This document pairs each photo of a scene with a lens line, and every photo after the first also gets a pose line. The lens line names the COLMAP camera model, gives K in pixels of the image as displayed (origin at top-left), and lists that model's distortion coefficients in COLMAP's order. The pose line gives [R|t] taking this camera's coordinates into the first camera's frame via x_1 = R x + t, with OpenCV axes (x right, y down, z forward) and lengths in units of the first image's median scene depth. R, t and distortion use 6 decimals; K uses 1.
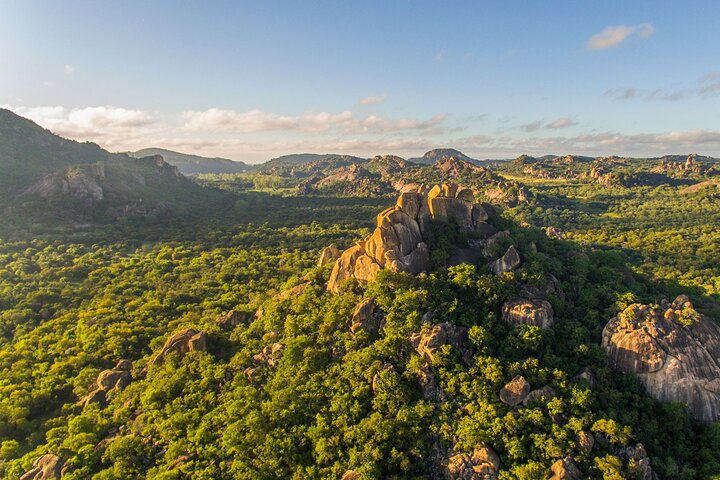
lens RADIAL K [[396.2, 0, 362.5], [0, 396.2, 240.0], [0, 0, 1]] dist [0.008064, -0.013815]
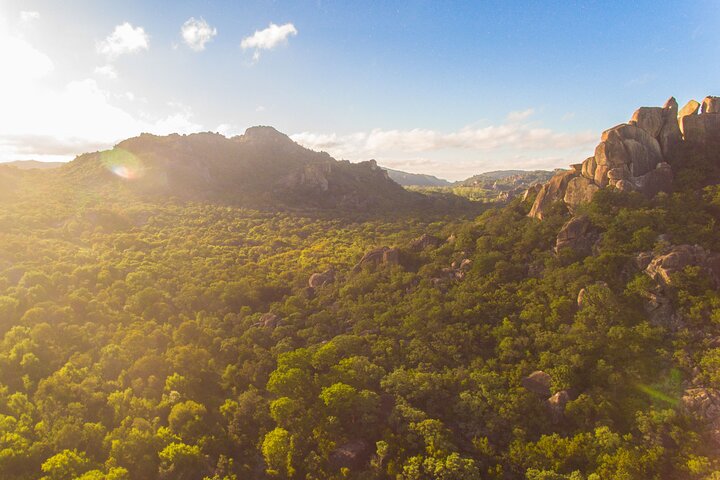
lens RADIAL K [[396.2, 0, 359.1], [0, 396.2, 240.1], [0, 0, 1]] dist [0.008064, -0.013815]
pose [[0.877580, 0.092371, -0.470448, 0.003426], [-0.104360, 0.994539, 0.000600, 0.258521], [0.467934, 0.048569, 0.882428, 0.031512]]
